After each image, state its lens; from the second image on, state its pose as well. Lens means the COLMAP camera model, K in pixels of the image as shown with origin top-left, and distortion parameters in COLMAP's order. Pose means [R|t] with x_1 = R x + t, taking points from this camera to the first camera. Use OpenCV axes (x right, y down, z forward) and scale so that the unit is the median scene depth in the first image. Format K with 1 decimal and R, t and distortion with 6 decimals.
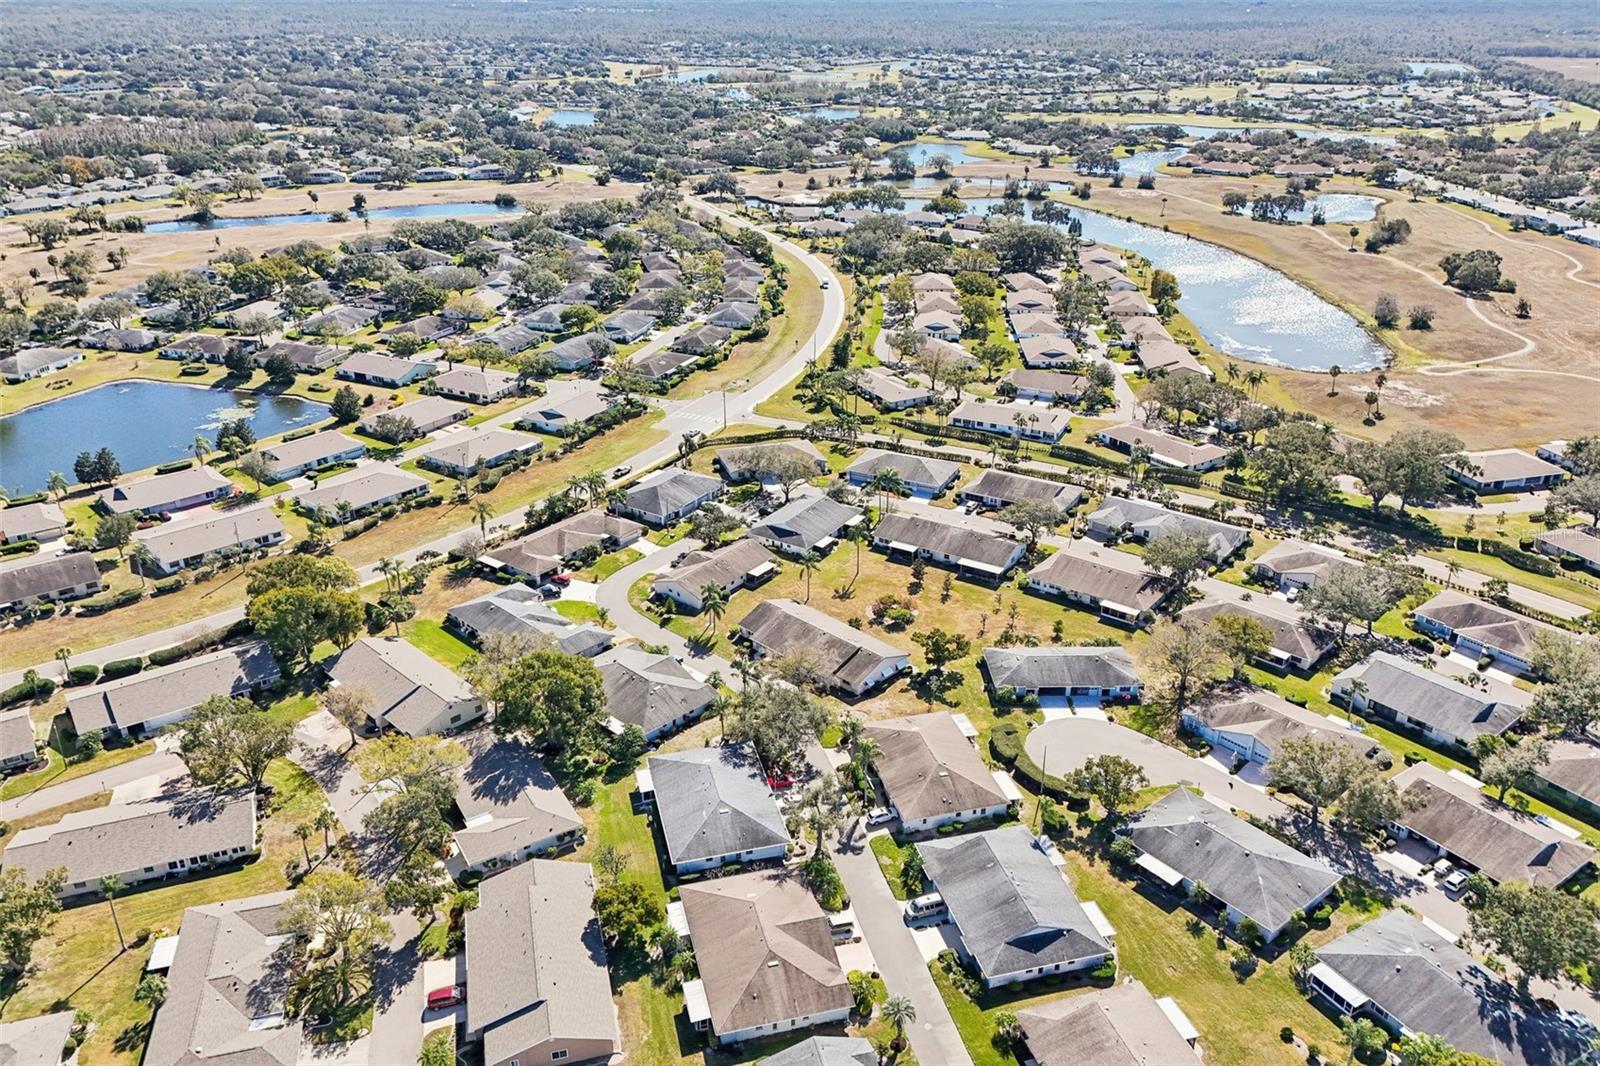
lens RADIAL K [[1258.1, 0, 800.0], [0, 1258.1, 533.0], [0, 0, 1]] dist [0.109551, -0.147996]
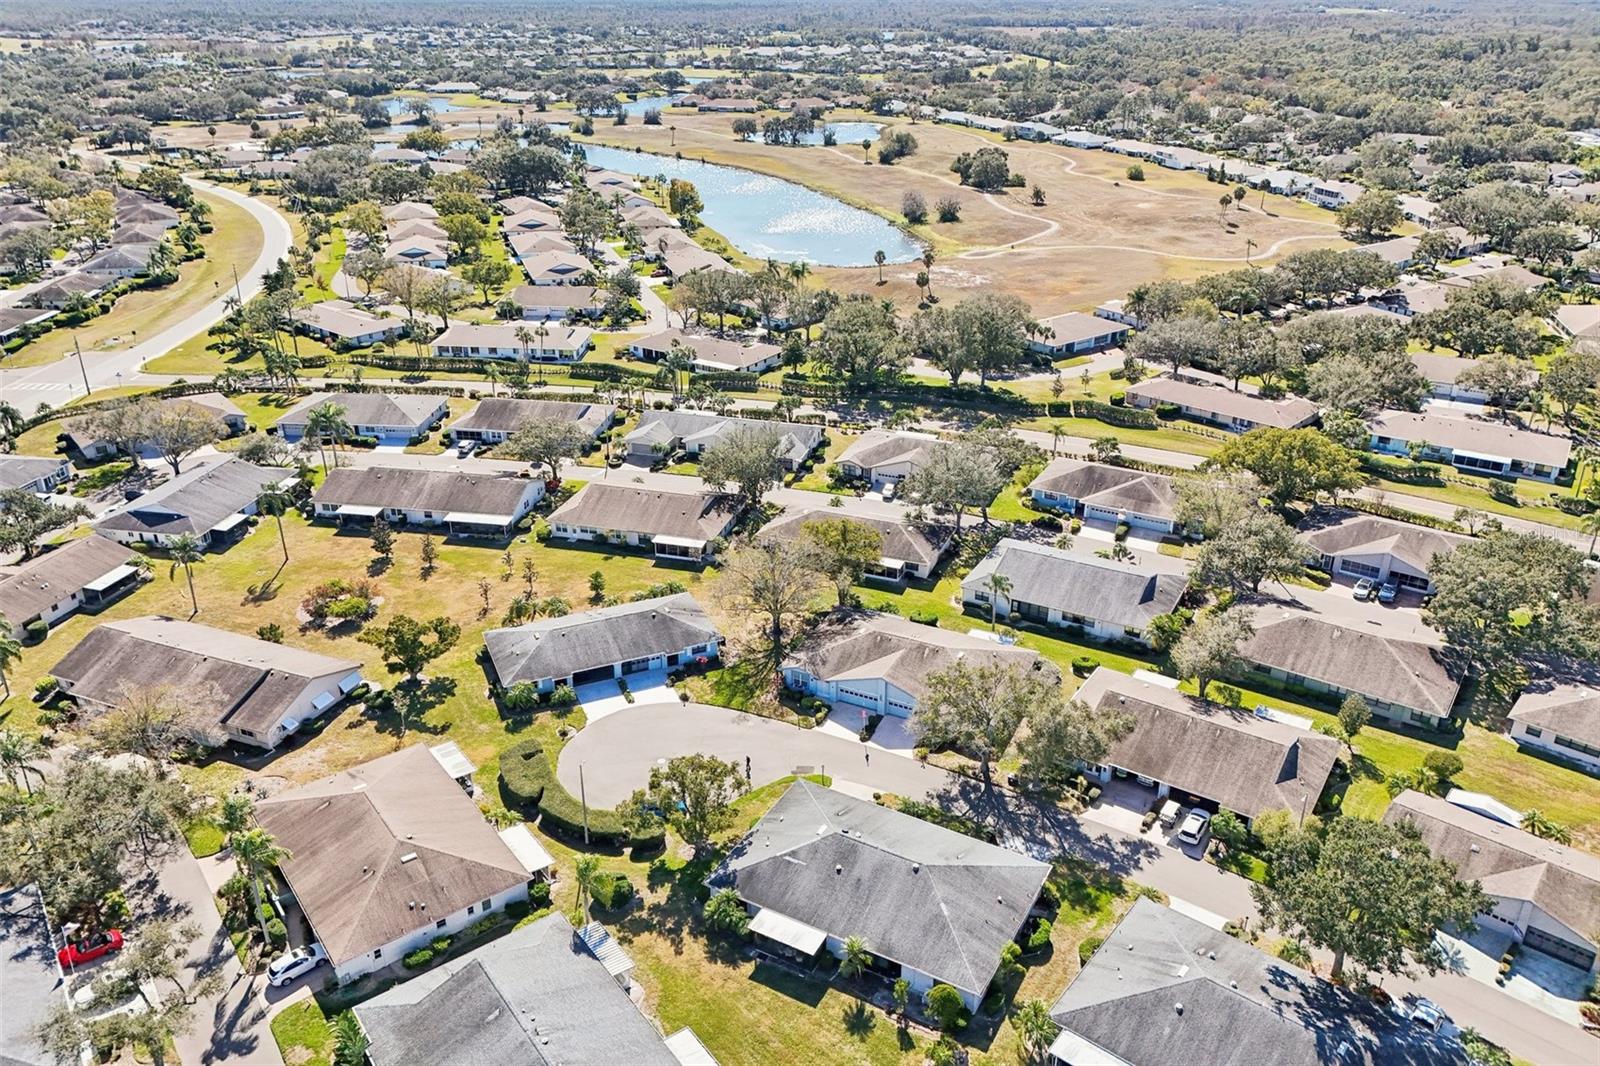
lens RADIAL K [[1258.1, 0, 800.0], [0, 1258.1, 533.0], [0, 0, 1]] dist [0.109551, -0.147996]
pose [[0.934049, -0.162992, 0.317782, 0.084352], [0.162551, 0.986300, 0.028095, 0.041958], [-0.318007, 0.025414, 0.947748, 0.280809]]
